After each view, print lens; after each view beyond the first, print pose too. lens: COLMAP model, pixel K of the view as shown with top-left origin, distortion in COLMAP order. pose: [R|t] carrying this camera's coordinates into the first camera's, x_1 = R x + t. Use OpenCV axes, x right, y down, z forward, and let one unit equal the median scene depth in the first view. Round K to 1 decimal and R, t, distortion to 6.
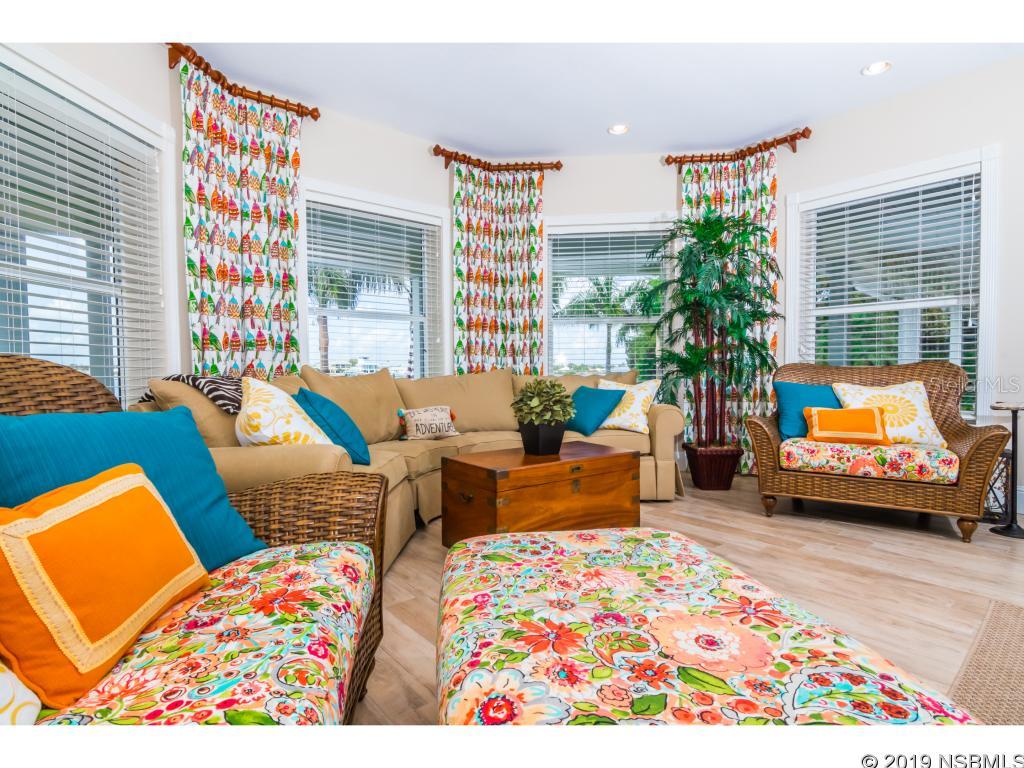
lens RADIAL K [[521.5, 0, 517.8], [0, 521.5, 384.2], [0, 0, 1]] dist [-0.007062, -0.004382]
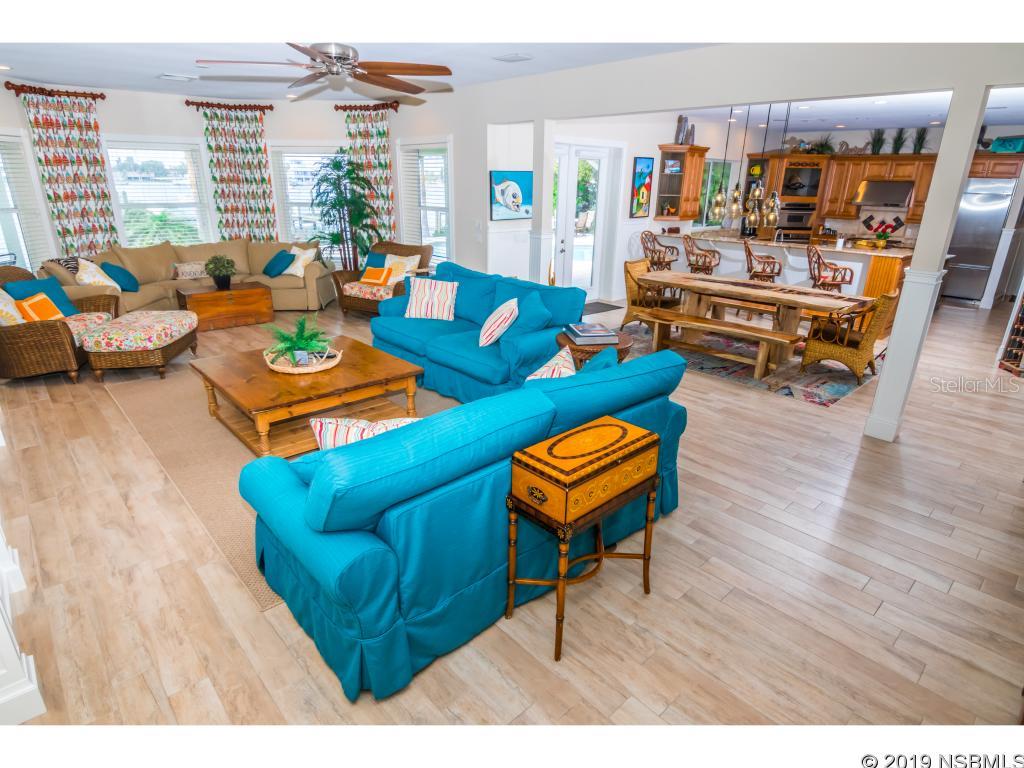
lens RADIAL K [[568.9, 0, 514.4], [0, 568.9, 389.6], [0, 0, 1]] dist [-0.019132, -0.001174]
pose [[0.998571, 0.005288, 0.053182, 1.002503], [-0.021976, 0.947701, 0.318402, -0.220803], [-0.048717, -0.319115, 0.946463, -1.314134]]
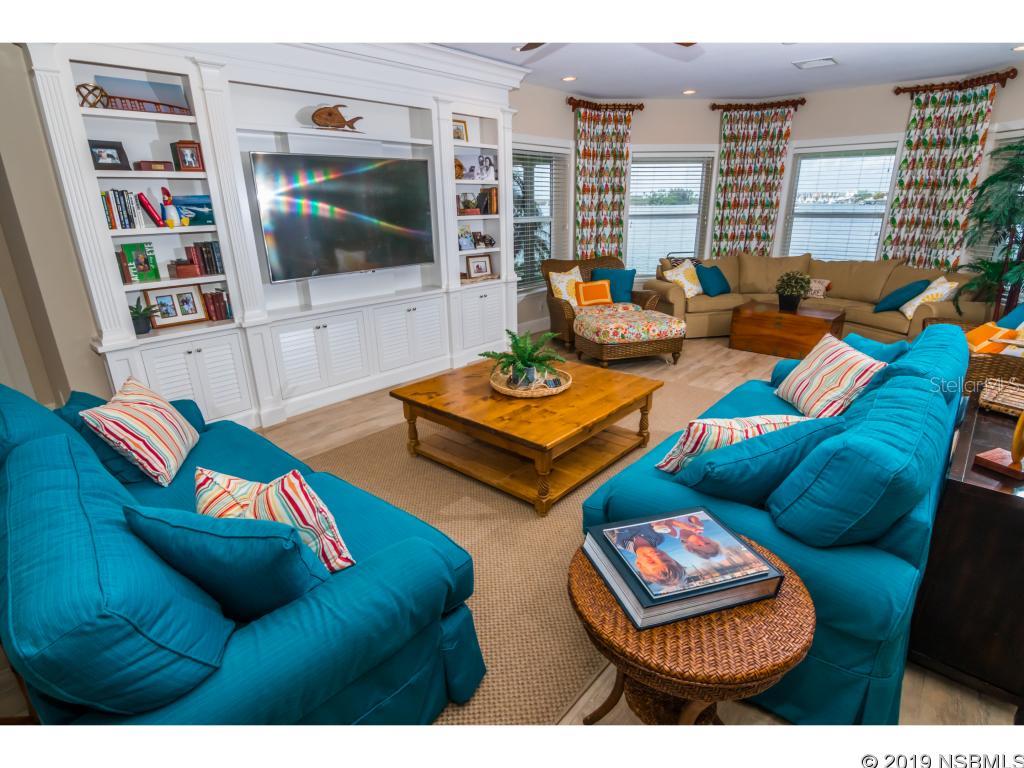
lens RADIAL K [[521.5, 0, 518.2], [0, 521.5, 385.7], [0, 0, 1]] dist [-0.007062, -0.004382]
pose [[0.142125, 0.337862, -0.930403, 1.536020], [-0.012057, 0.940466, 0.339675, -0.214426], [0.989775, -0.037058, 0.137737, -0.248893]]
